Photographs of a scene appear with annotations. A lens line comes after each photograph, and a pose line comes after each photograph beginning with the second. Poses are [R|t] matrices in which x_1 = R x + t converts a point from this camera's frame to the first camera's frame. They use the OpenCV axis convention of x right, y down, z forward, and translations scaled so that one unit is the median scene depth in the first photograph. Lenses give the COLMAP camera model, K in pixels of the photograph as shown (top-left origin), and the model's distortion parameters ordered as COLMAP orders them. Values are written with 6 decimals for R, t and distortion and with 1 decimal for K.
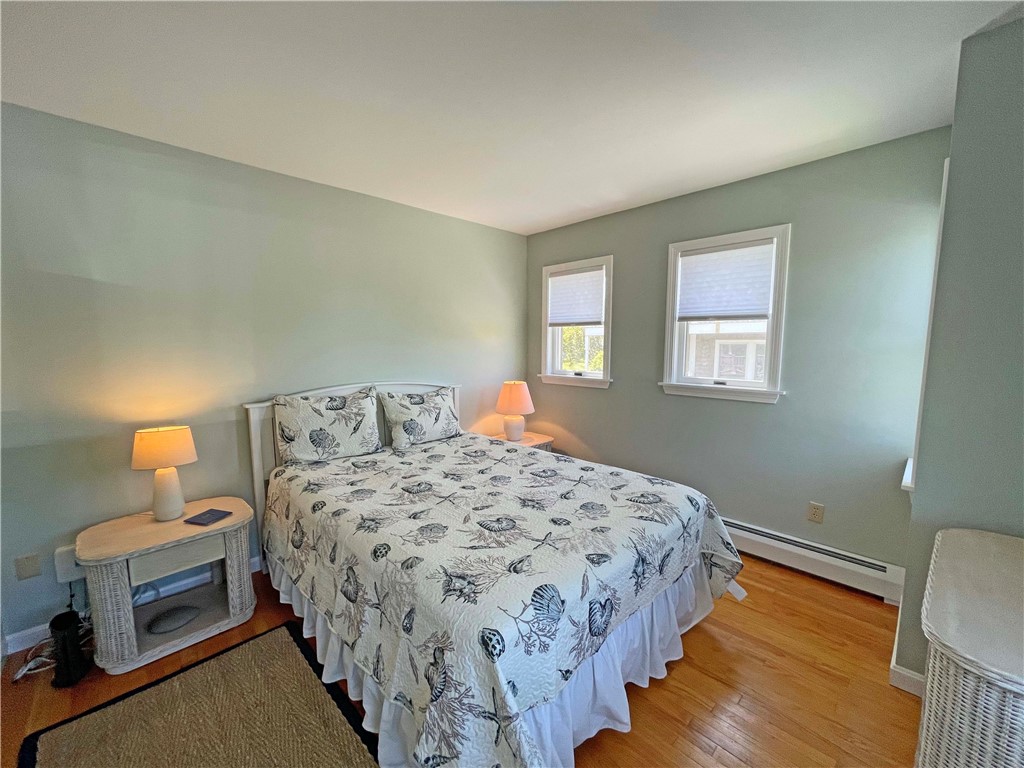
lens RADIAL K [[414.7, 0, 506.7], [0, 414.7, 386.8], [0, 0, 1]] dist [0.000100, -0.000558]
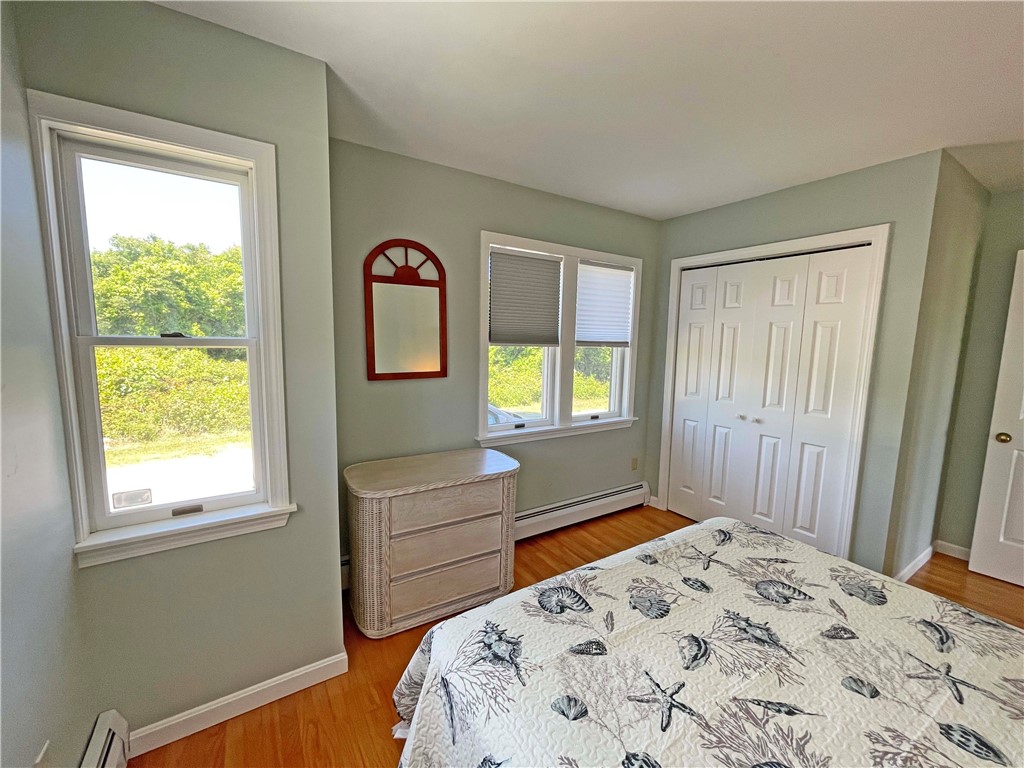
lens RADIAL K [[413.9, 0, 507.5], [0, 413.9, 387.8], [0, 0, 1]] dist [0.000267, 0.000051]
pose [[-0.980810, -0.039943, 0.190831, 0.240228], [0.004011, 0.974448, 0.224577, -0.151022], [-0.194925, 0.221033, -0.955588, 1.207135]]
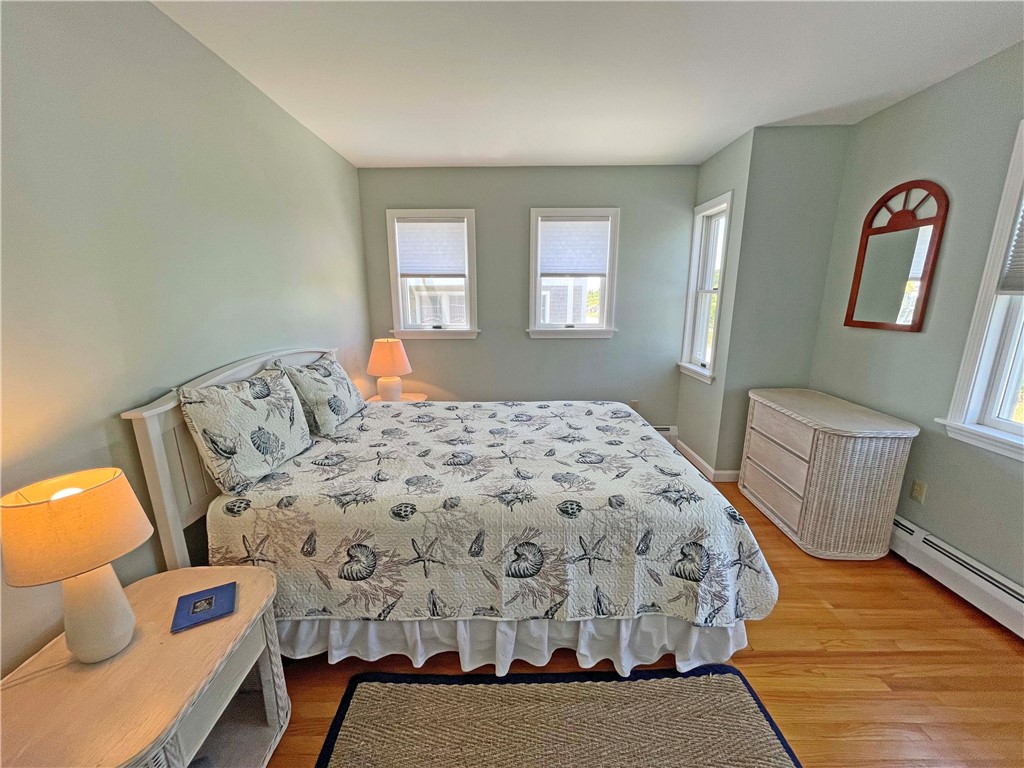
lens RADIAL K [[413.9, 0, 507.5], [0, 413.9, 387.8], [0, 0, 1]] dist [0.000267, 0.000051]
pose [[0.697862, -0.160572, 0.698001, -0.643805], [0.079575, 0.985894, 0.147241, -0.029906], [-0.711798, -0.047210, 0.700796, 0.256835]]
